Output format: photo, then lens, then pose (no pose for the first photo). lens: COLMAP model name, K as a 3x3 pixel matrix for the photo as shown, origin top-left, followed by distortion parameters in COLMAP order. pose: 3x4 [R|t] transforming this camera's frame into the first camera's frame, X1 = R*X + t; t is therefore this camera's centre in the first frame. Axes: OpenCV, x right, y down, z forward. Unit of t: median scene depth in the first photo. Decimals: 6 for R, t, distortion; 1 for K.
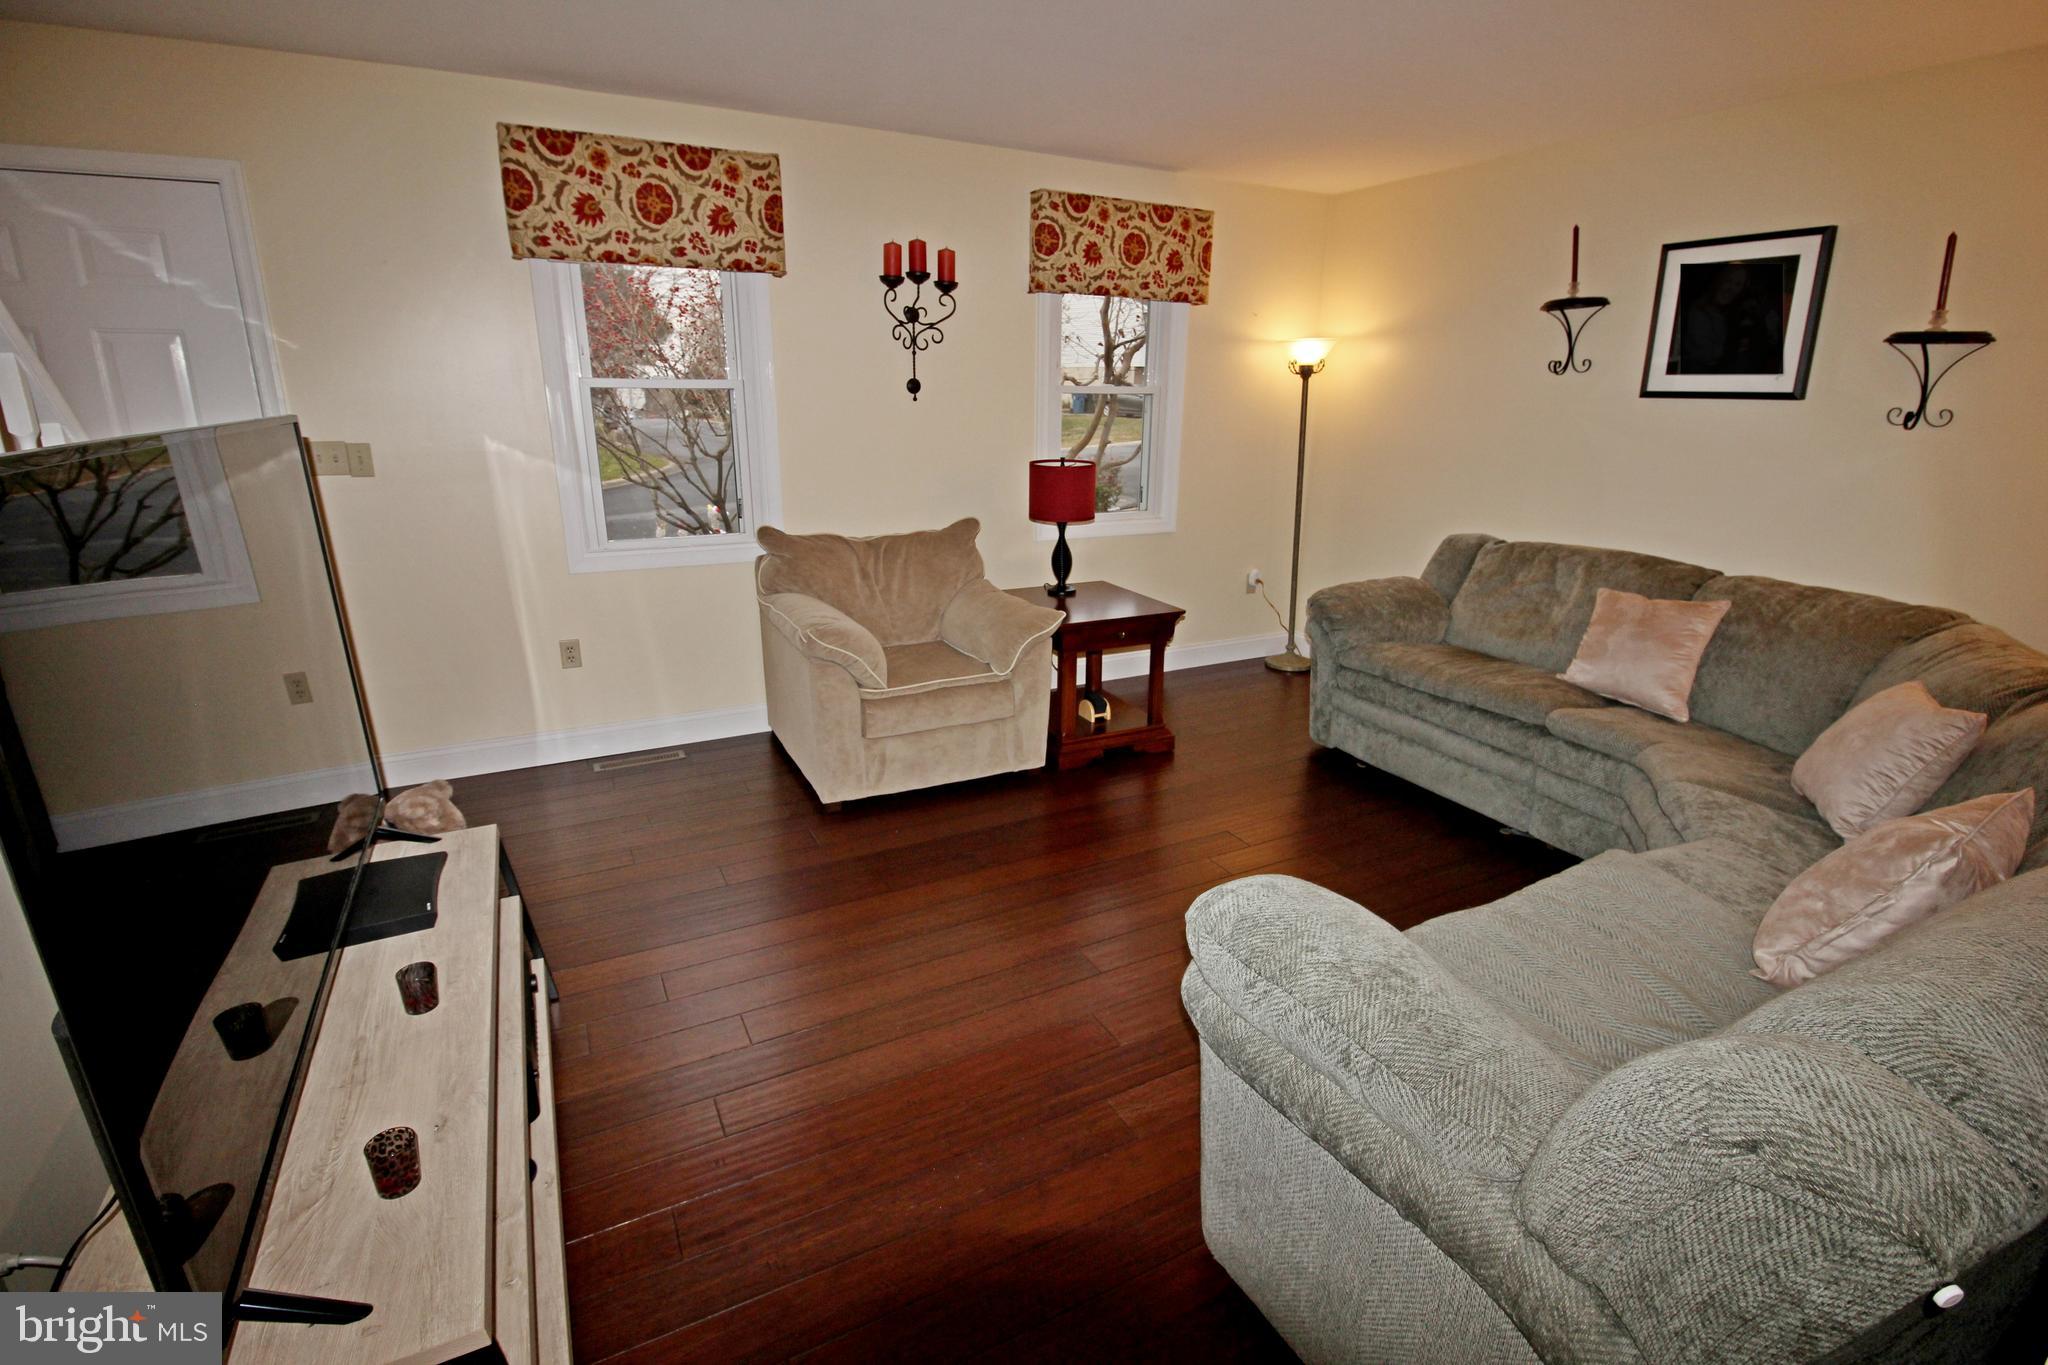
lens RADIAL K [[964.0, 0, 1007.3], [0, 964.0, 669.4], [0, 0, 1]] dist [-0.003776, -0.007146]
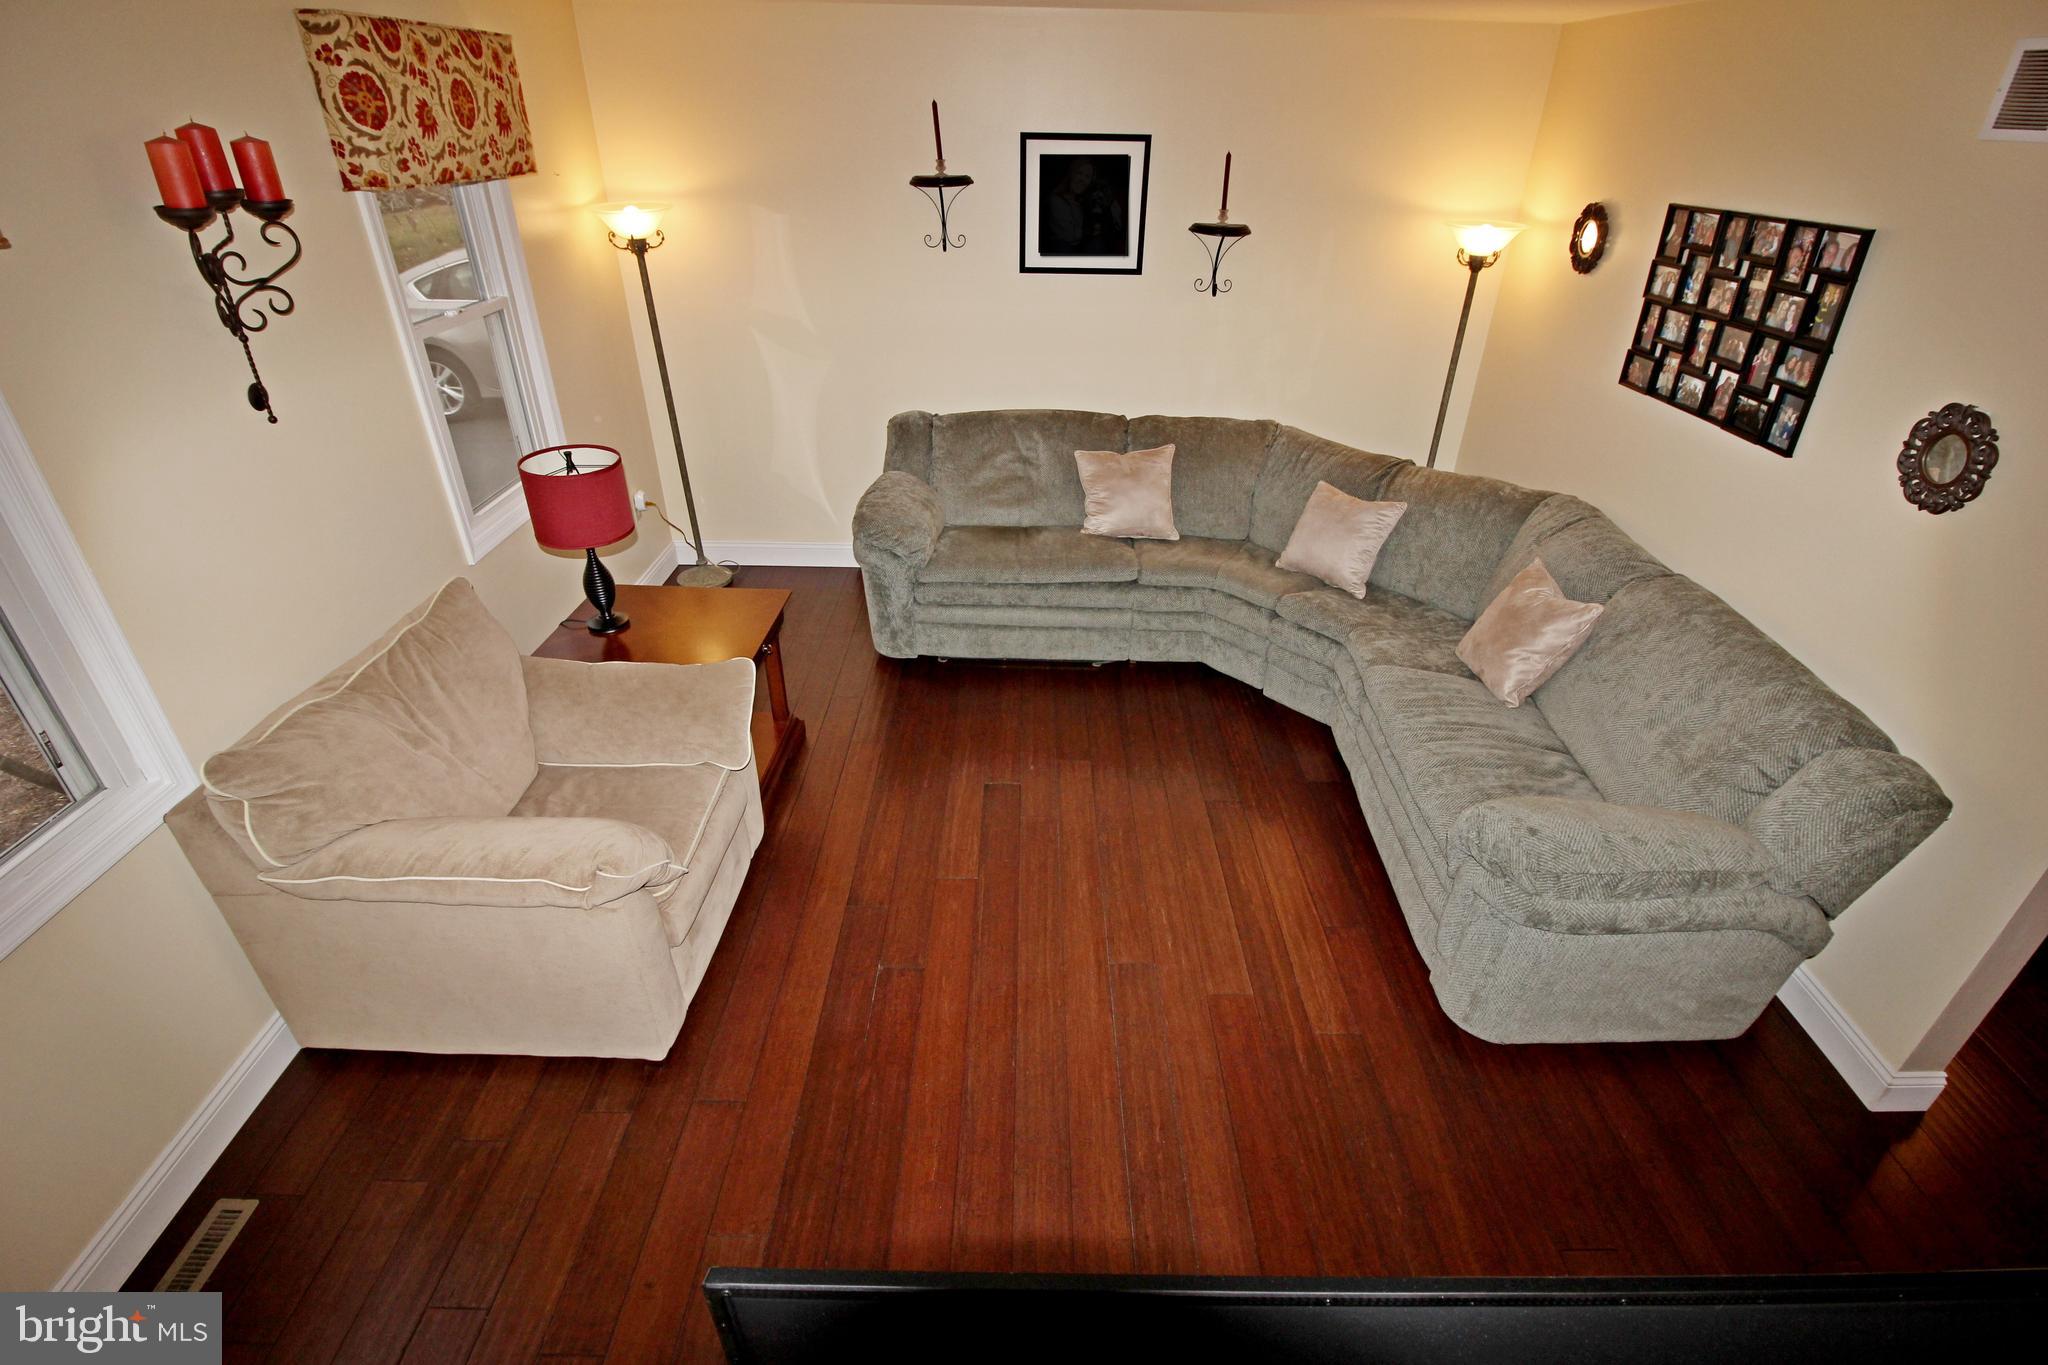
lens RADIAL K [[964.0, 0, 1019.6], [0, 964.0, 682.9], [0, 0, 1]] dist [-0.003776, -0.007146]
pose [[0.461327, -0.460807, 0.758178, -0.432800], [0.241104, 0.887499, 0.392702, -0.289436], [-0.853842, 0.001636, 0.520529, 0.382172]]
